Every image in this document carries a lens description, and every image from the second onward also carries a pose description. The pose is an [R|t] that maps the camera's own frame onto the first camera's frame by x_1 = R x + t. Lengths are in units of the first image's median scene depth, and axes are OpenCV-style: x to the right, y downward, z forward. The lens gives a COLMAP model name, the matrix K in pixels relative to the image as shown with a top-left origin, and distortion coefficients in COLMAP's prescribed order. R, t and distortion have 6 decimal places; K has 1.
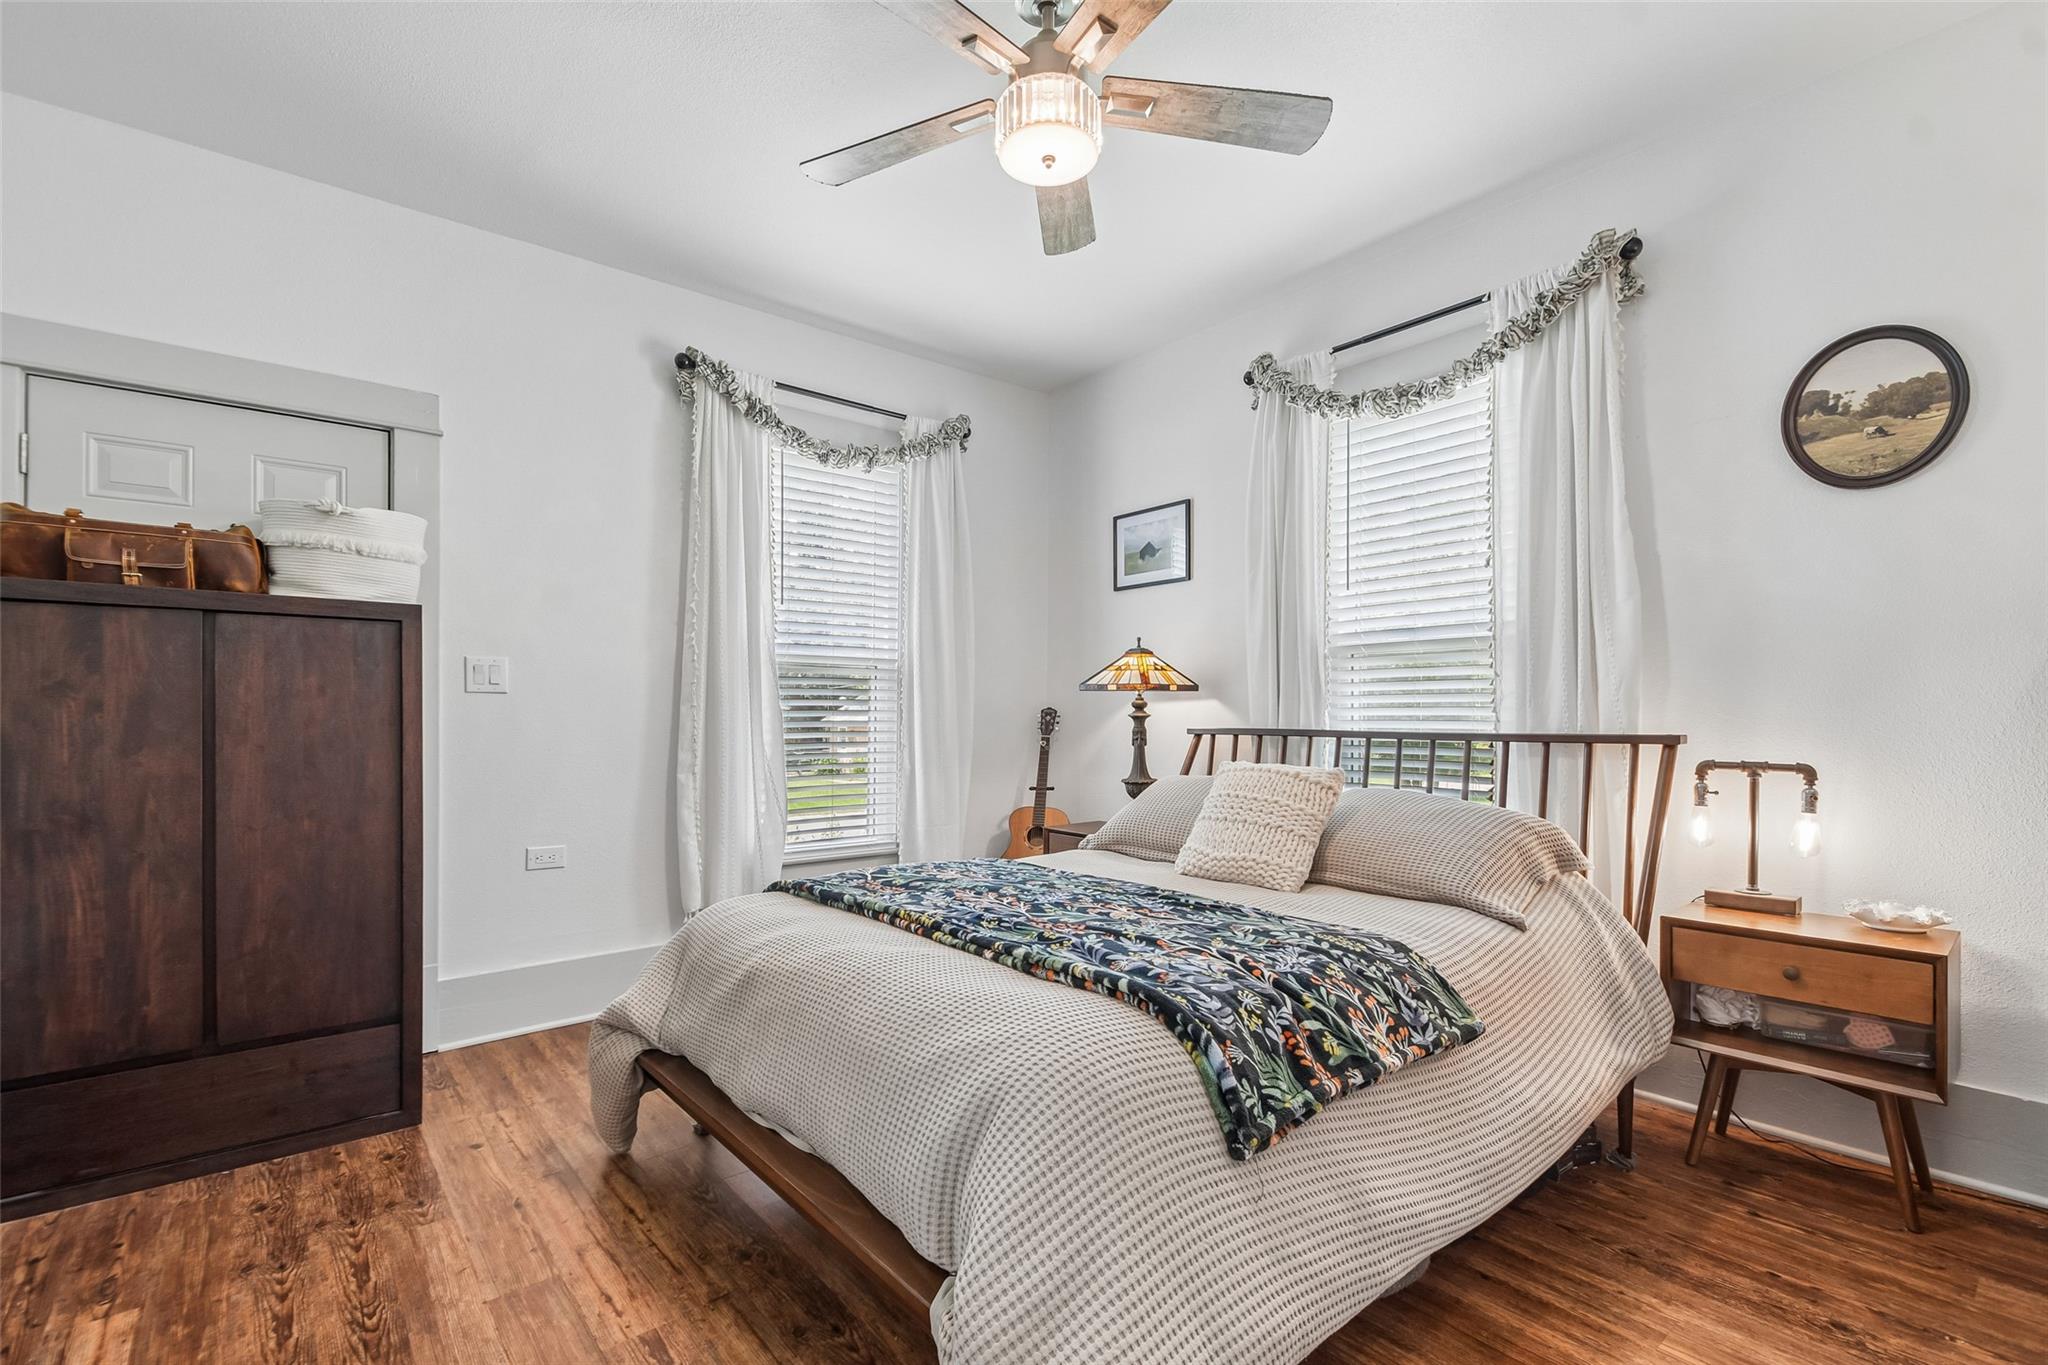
lens RADIAL K [[894.3, 0, 998.9], [0, 894.3, 715.3], [0, 0, 1]] dist [0.017878, -0.011679]
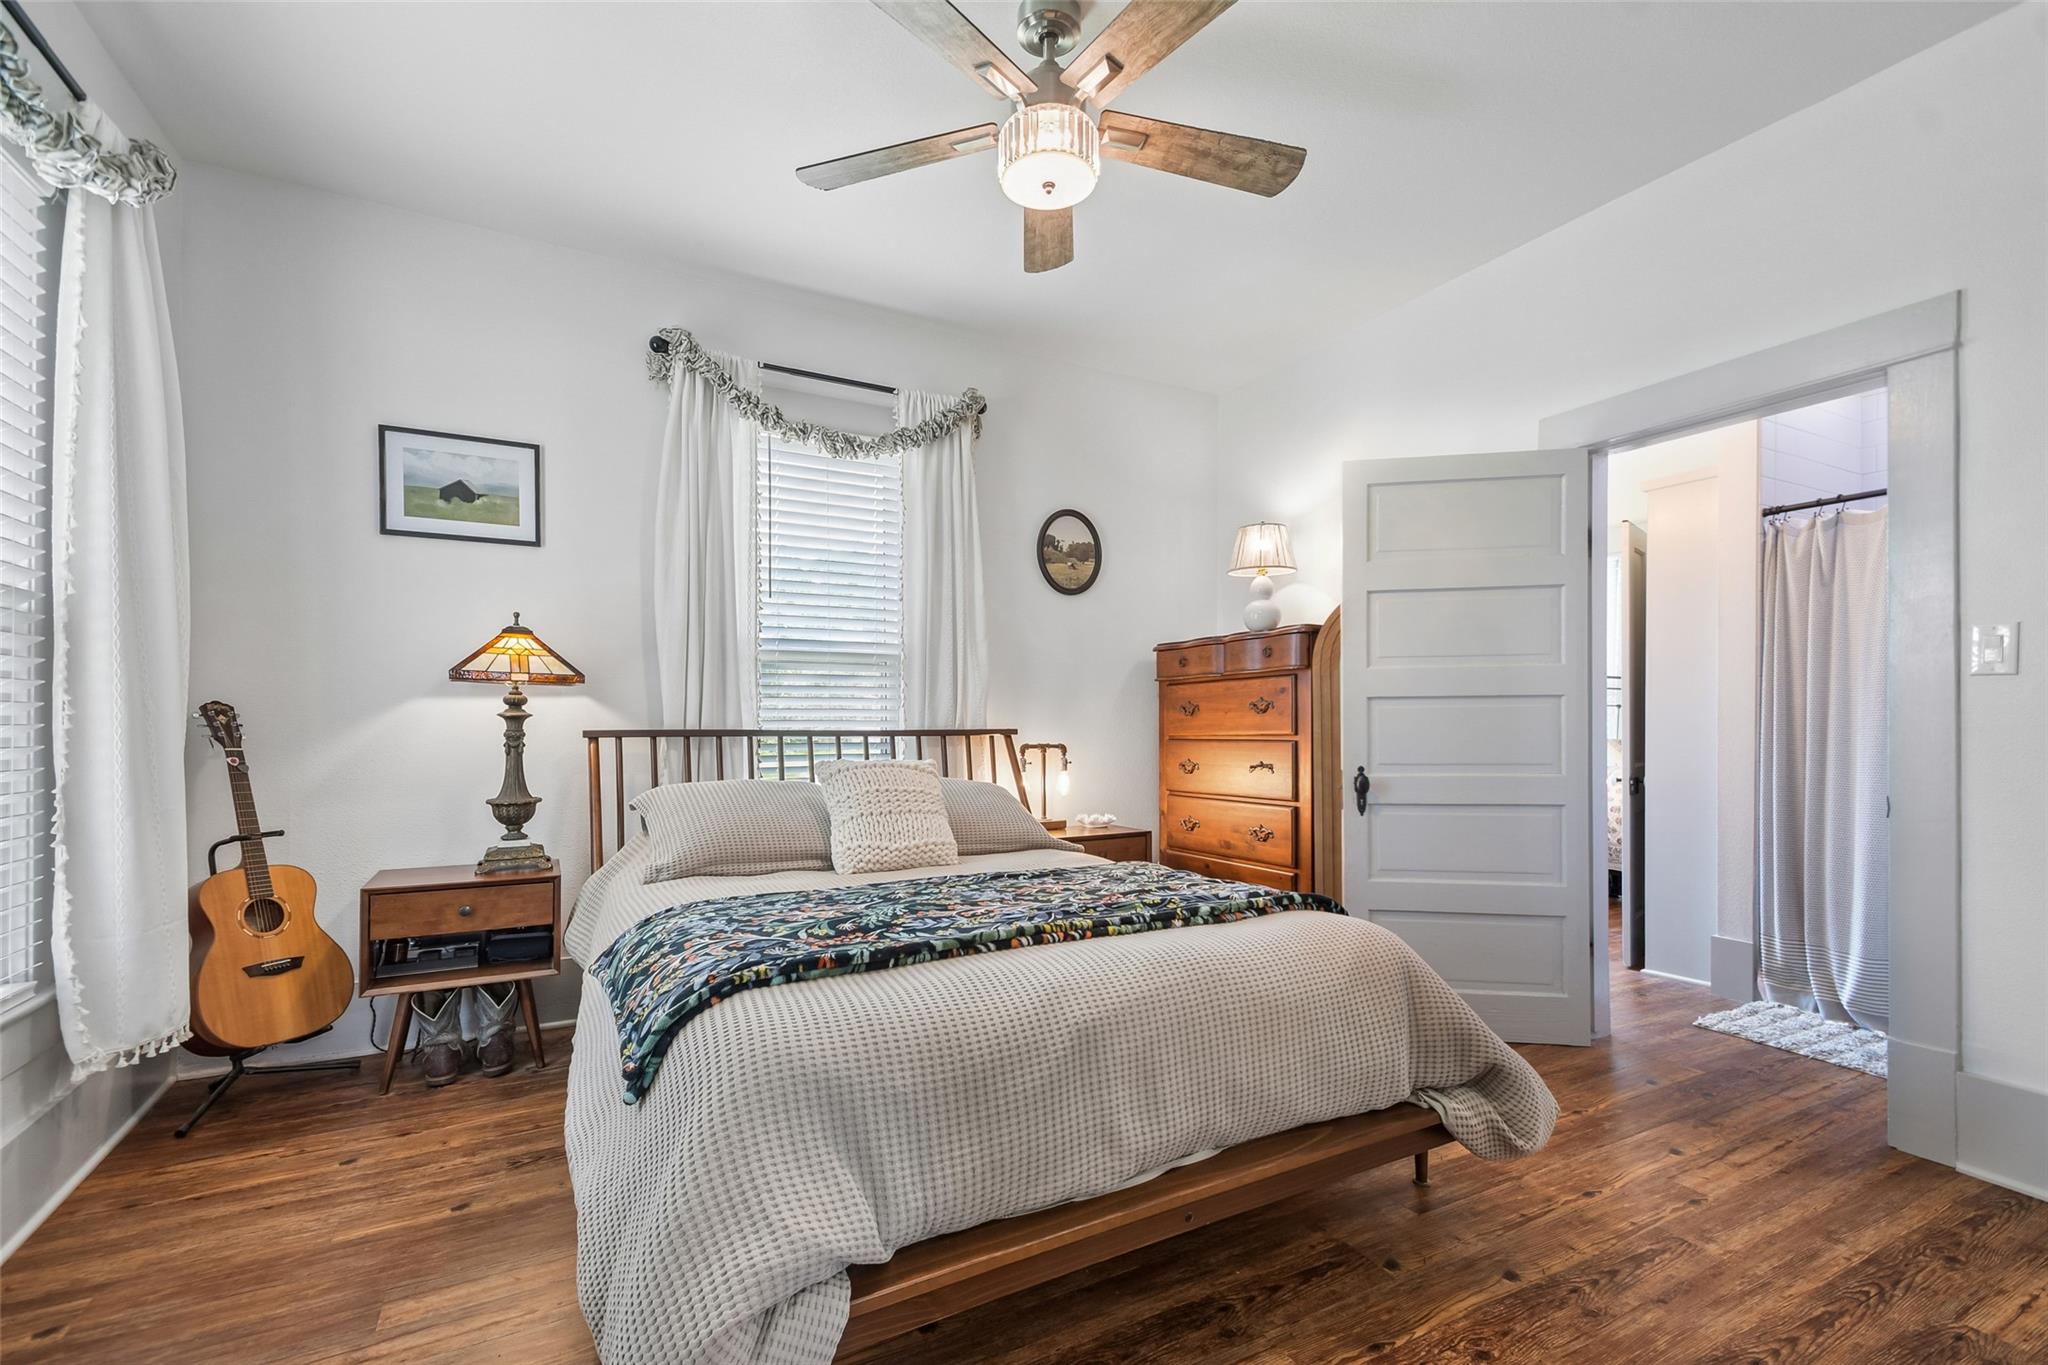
lens RADIAL K [[894.3, 0, 1008.0], [0, 894.3, 719.9], [0, 0, 1]] dist [0.017878, -0.011679]
pose [[0.193990, 0.005546, 0.980988, -0.837387], [0.002357, 0.999978, -0.006119, 0.017125], [-0.981001, 0.003499, 0.193972, 0.729861]]
